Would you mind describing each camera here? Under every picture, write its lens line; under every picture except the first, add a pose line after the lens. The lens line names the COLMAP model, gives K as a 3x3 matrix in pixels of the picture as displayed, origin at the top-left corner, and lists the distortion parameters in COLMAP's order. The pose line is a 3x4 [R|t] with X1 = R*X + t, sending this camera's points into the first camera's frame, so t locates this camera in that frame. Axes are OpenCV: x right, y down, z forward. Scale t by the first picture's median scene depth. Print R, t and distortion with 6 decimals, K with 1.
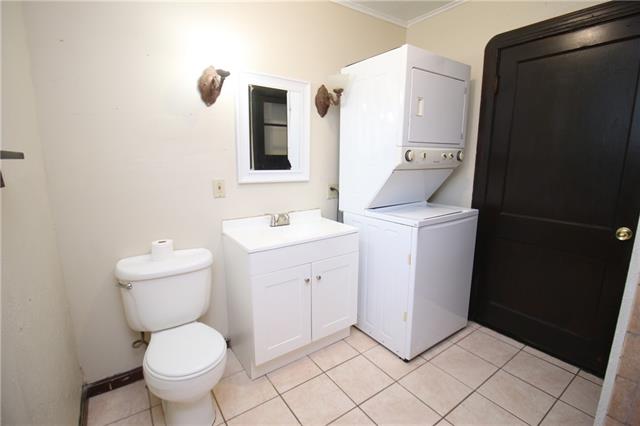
lens RADIAL K [[297.3, 0, 319.7], [0, 297.3, 210.9], [0, 0, 1]] dist [-0.007591, -0.004330]
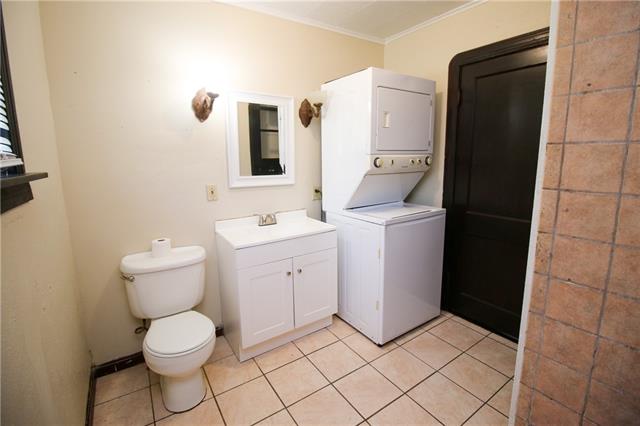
lens RADIAL K [[297.3, 0, 325.0], [0, 297.3, 201.2], [0, 0, 1]] dist [-0.007591, -0.004330]
pose [[0.999892, -0.009224, -0.011446, 0.108579], [0.008965, 0.999707, -0.022503, -0.013730], [0.011651, 0.022398, 0.999681, -0.132766]]
